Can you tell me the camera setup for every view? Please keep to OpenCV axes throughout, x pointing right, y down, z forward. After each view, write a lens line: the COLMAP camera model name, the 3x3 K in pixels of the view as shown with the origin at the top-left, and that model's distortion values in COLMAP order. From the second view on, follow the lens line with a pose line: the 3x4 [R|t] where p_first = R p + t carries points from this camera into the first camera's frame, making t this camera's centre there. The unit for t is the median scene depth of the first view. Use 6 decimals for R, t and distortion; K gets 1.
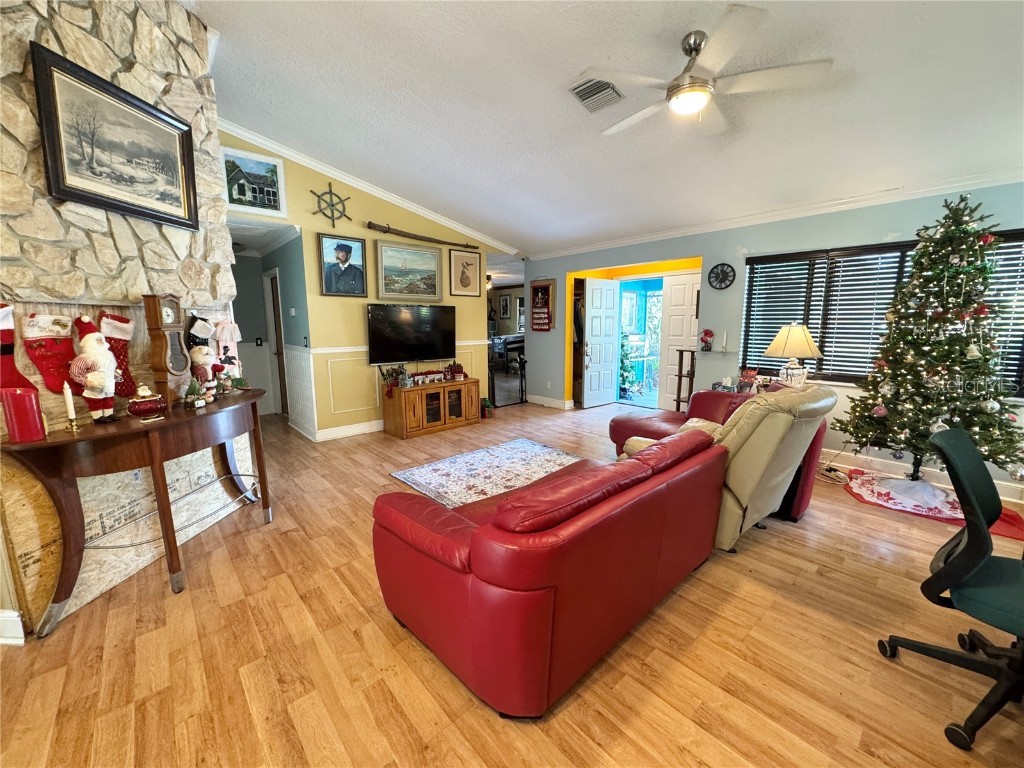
lens RADIAL K [[407.8, 0, 512.4], [0, 407.8, 384.1], [0, 0, 1]] dist [-0.003100, 0.000394]
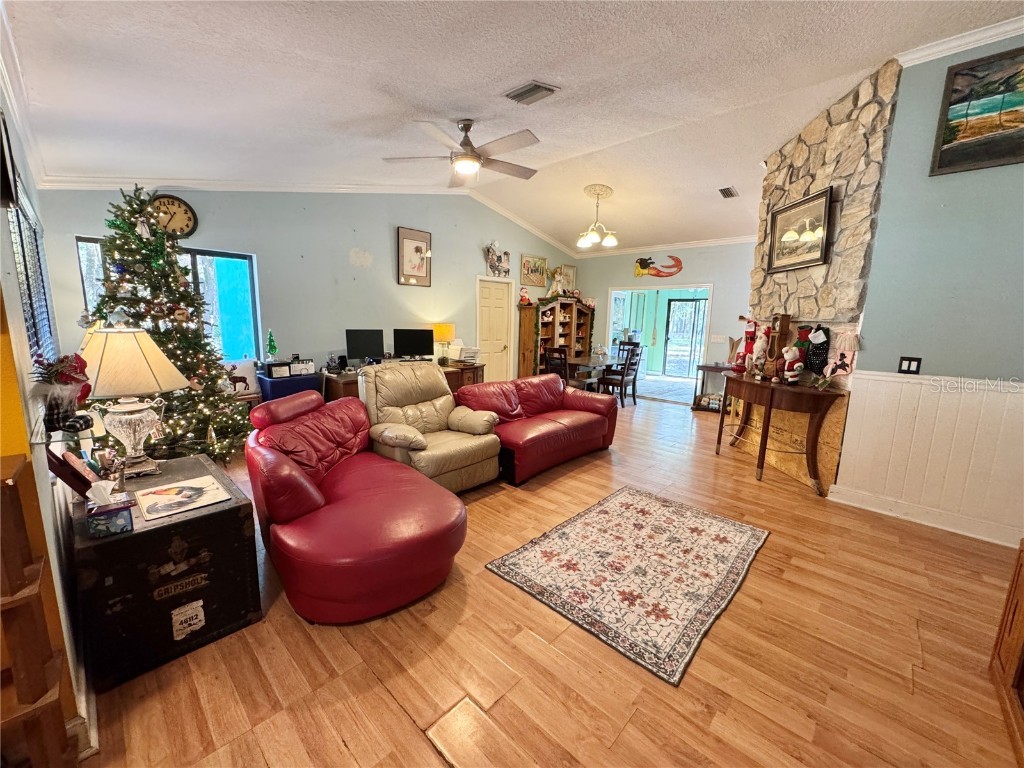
lens RADIAL K [[407.8, 0, 511.9], [0, 407.8, 383.8], [0, 0, 1]] dist [-0.003100, 0.000394]
pose [[-0.996771, -0.006452, -0.080038, 0.368823], [-0.030670, 0.951784, 0.305231, -0.394810], [0.074209, 0.306700, -0.948909, 2.428452]]
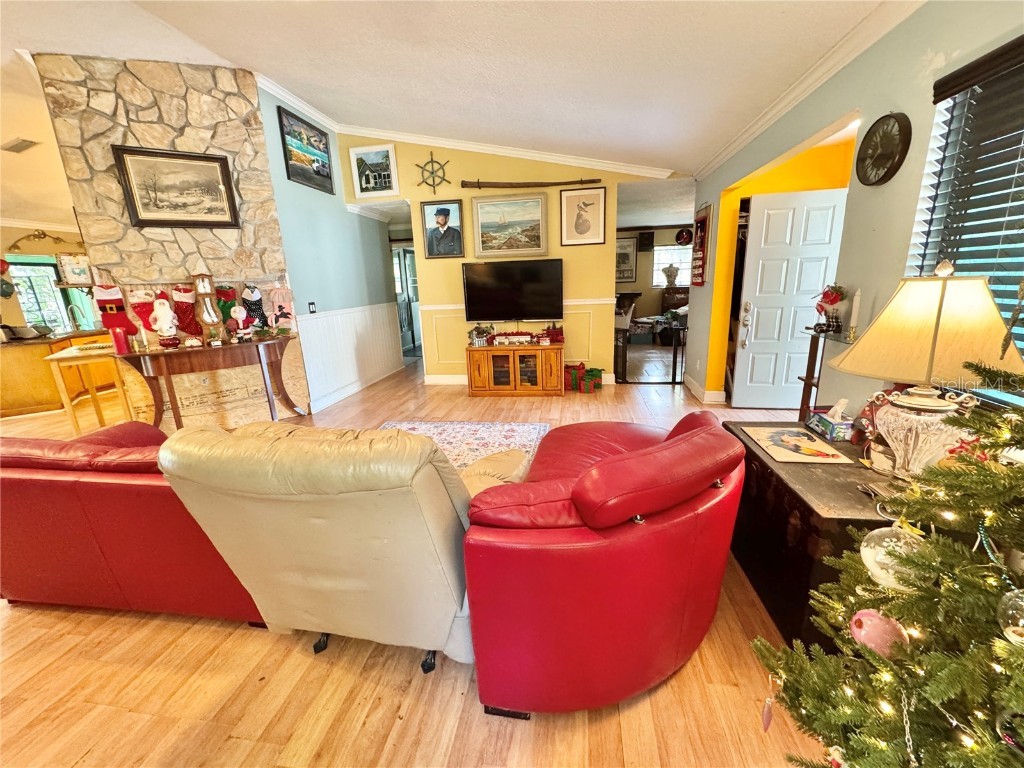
lens RADIAL K [[407.8, 0, 512.0], [0, 407.8, 384.1], [0, 0, 1]] dist [-0.003100, 0.000394]
pose [[0.632334, 0.171721, -0.755424, 1.149649], [-0.079606, 0.984365, 0.157128, -0.132137], [0.770595, -0.039221, 0.636117, 0.835623]]
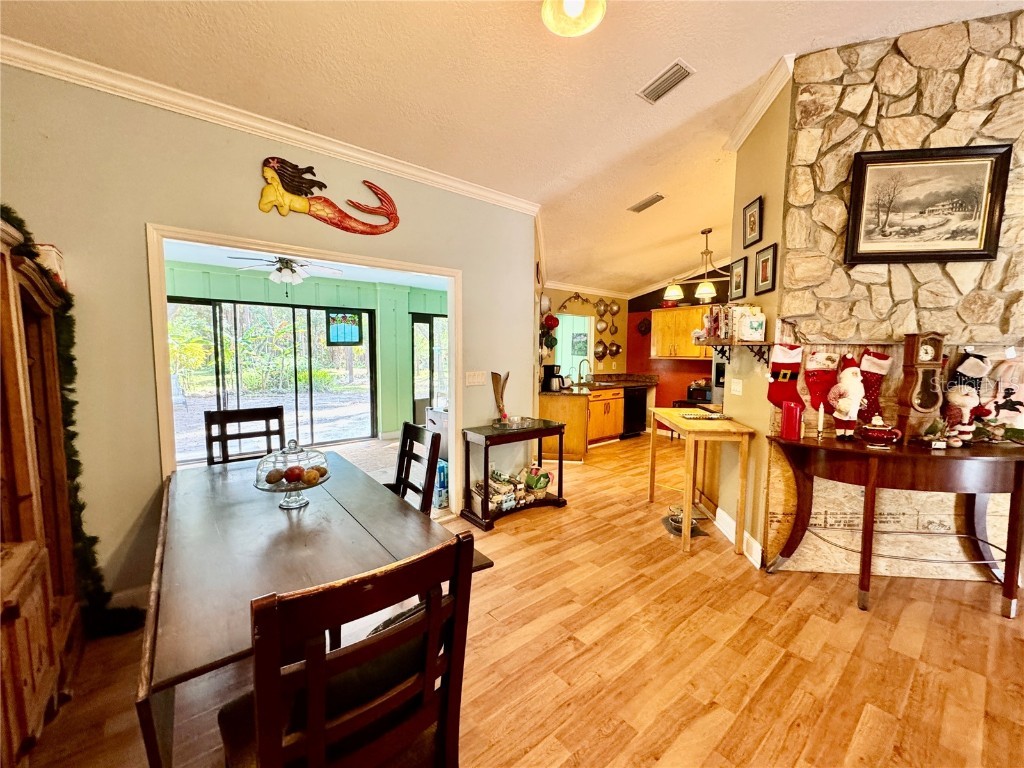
lens RADIAL K [[407.8, 0, 511.8], [0, 407.8, 384.1], [0, 0, 1]] dist [-0.003100, 0.000394]
pose [[-0.042764, 0.088396, -0.995167, 0.199482], [-0.156919, 0.983121, 0.094069, -0.023837], [0.986685, 0.160183, -0.028171, 0.018602]]
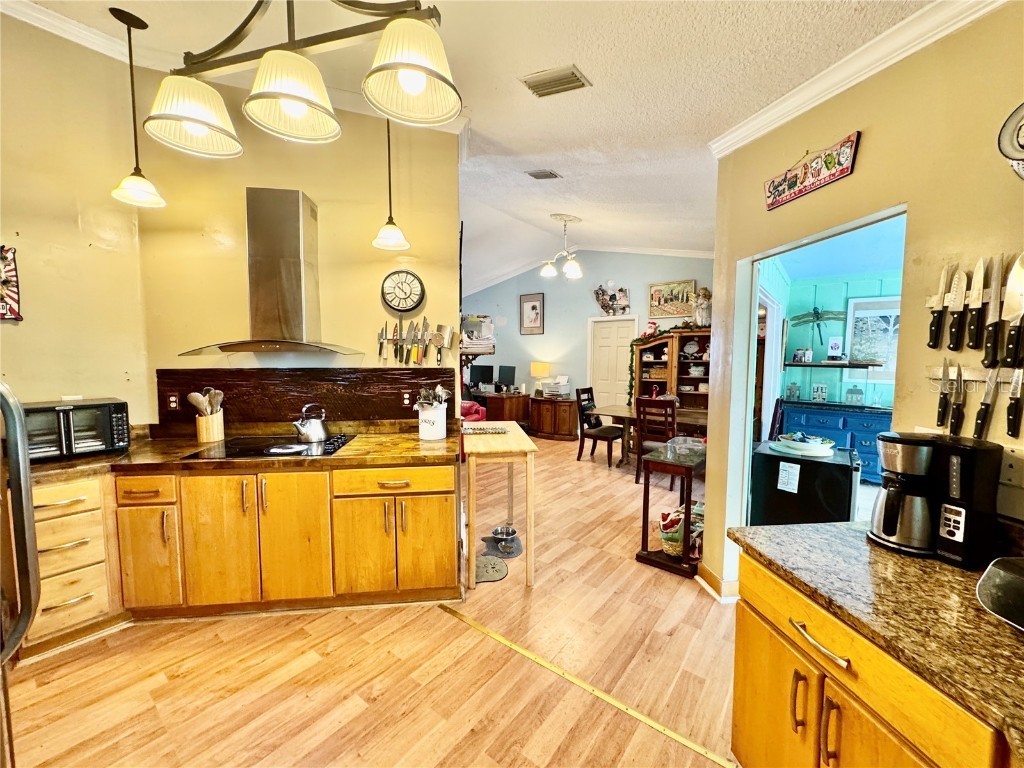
lens RADIAL K [[407.8, 0, 512.0], [0, 407.8, 383.2], [0, 0, 1]] dist [-0.003100, 0.000394]
pose [[-0.173793, -0.064418, 0.982673, -2.344889], [0.144711, 0.985355, 0.090187, -0.134189], [-0.974092, 0.157877, -0.161926, 0.709191]]
